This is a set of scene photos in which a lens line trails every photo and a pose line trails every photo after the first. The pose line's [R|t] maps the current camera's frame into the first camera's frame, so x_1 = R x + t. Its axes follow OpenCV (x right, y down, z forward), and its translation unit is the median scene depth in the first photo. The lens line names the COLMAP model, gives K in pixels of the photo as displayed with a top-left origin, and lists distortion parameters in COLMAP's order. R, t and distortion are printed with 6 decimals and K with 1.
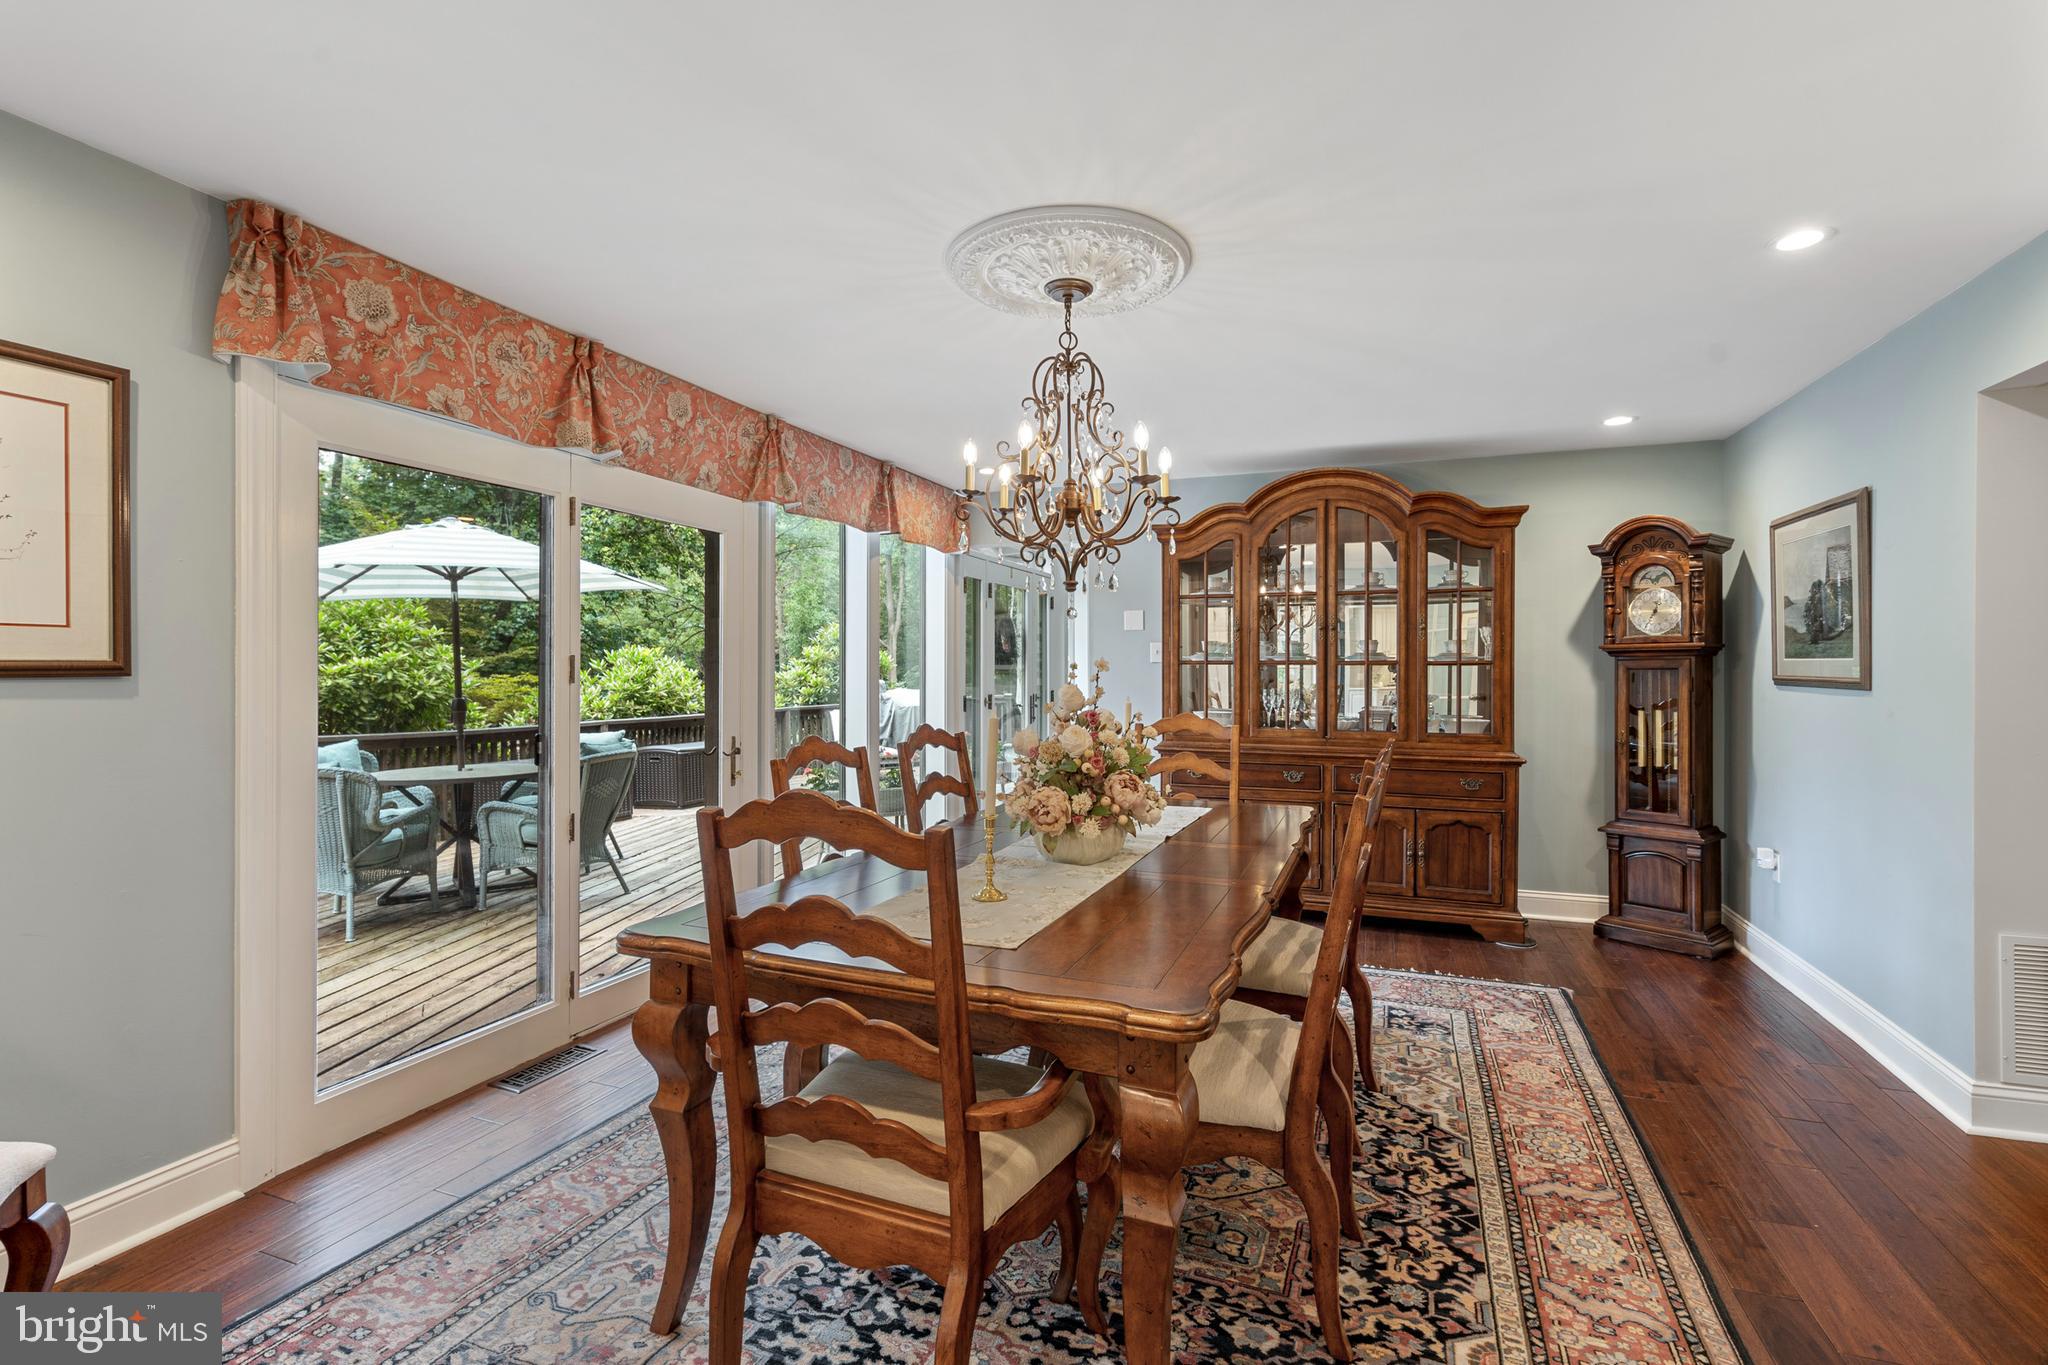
lens RADIAL K [[918.0, 0, 1023.2], [0, 918.0, 673.4], [0, 0, 1]] dist [-0.003707, 0.001836]
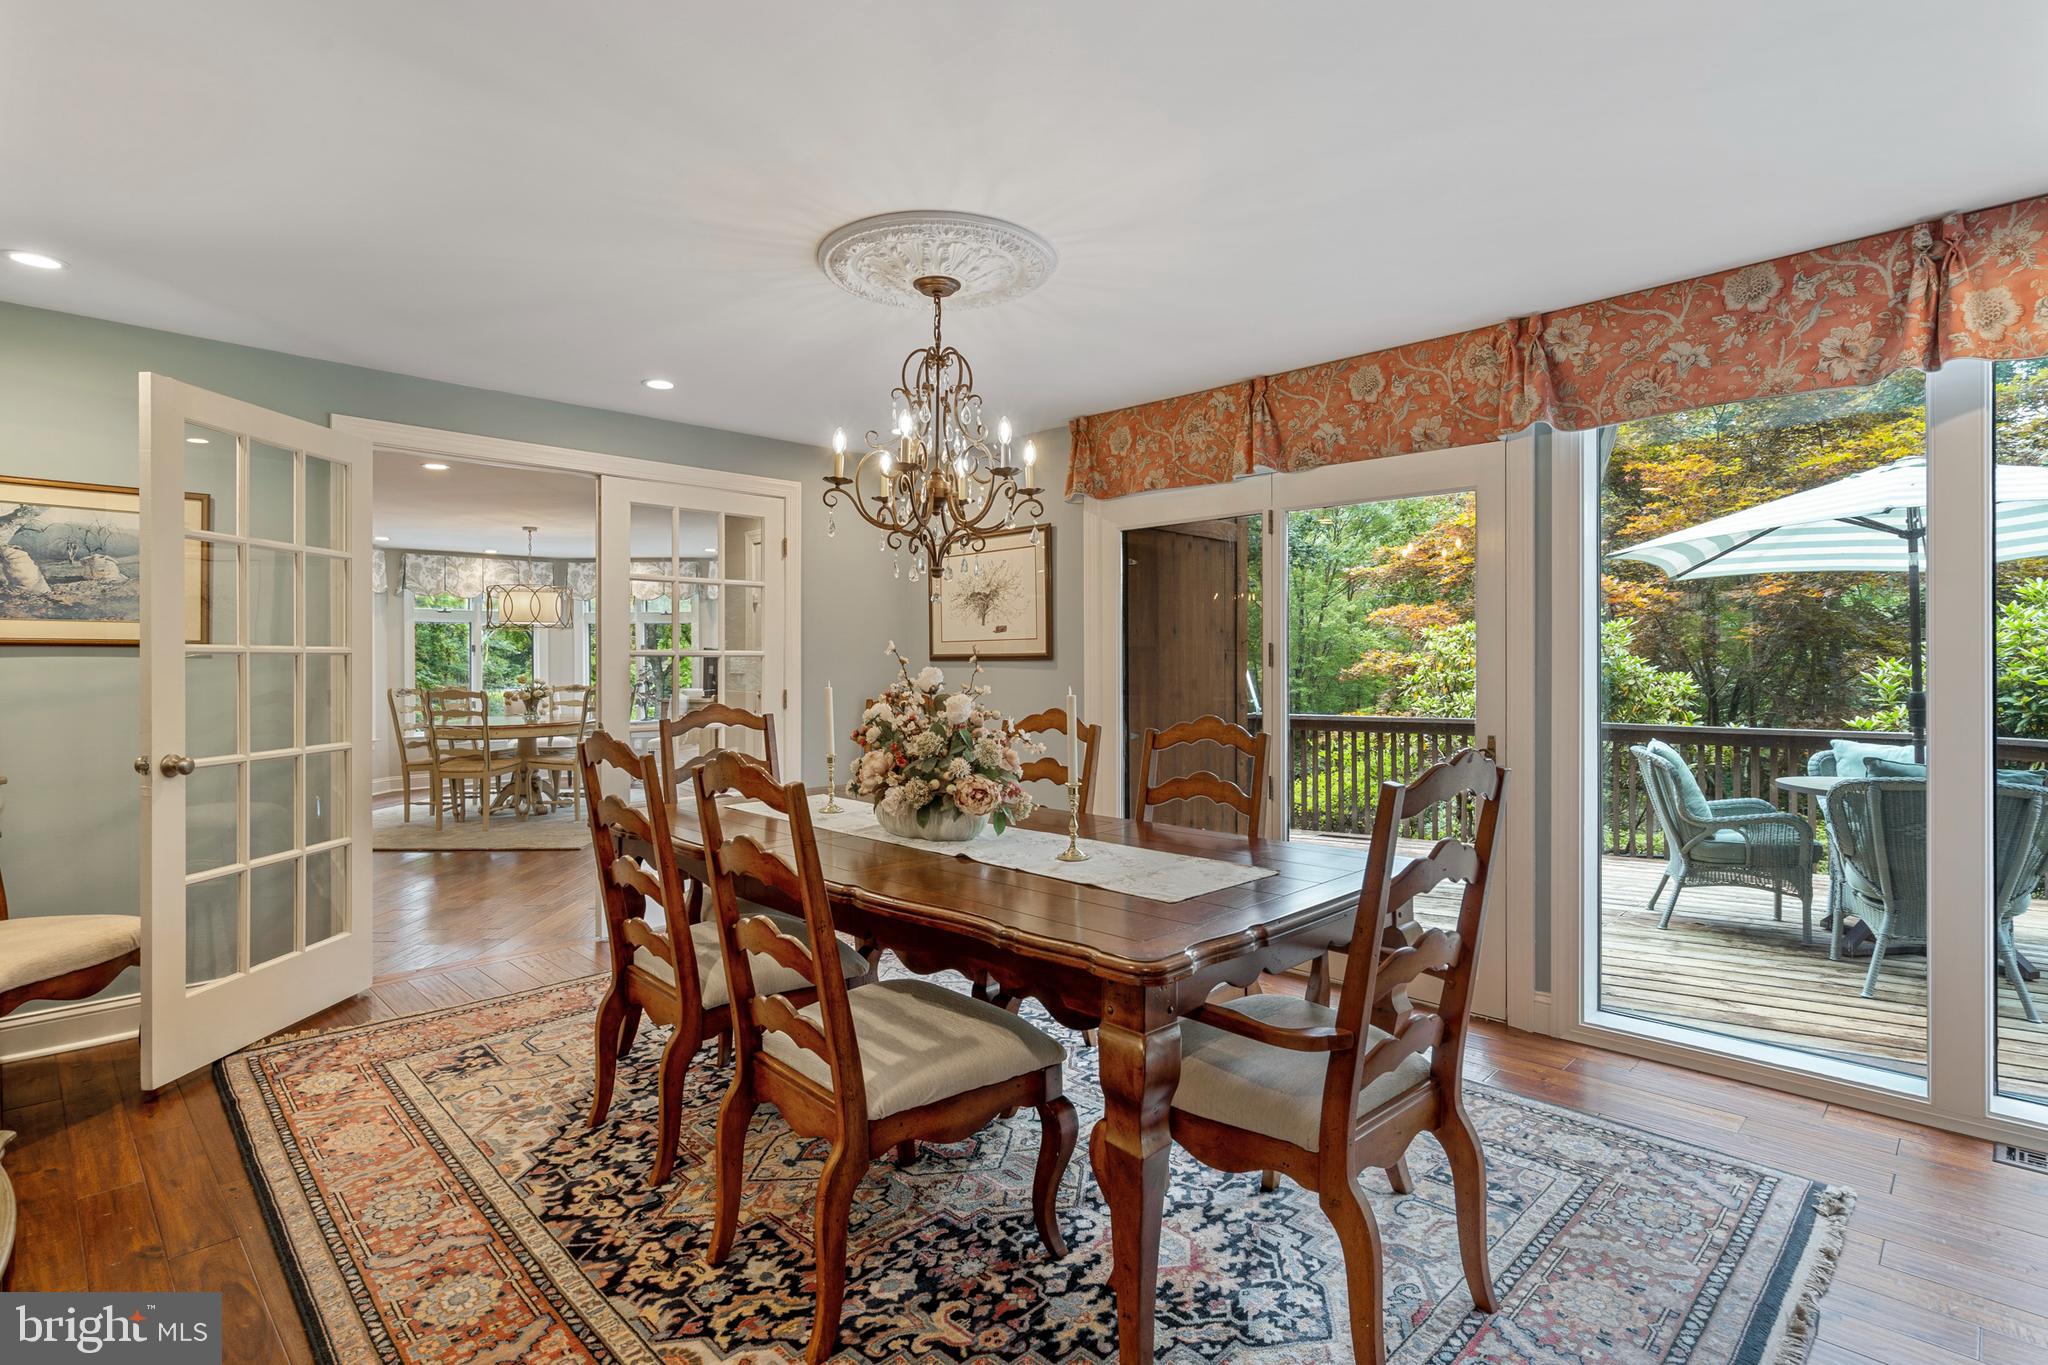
lens RADIAL K [[1010.8, 0, 1014.5], [0, 1010.8, 664.2], [0, 0, 1]] dist [0.000194, 0.001786]
pose [[-0.402679, 0.000965, -0.915341, 1.231393], [-0.001906, 0.999996, 0.001893, 0.007516], [0.915339, 0.002507, -0.402675, 1.794178]]
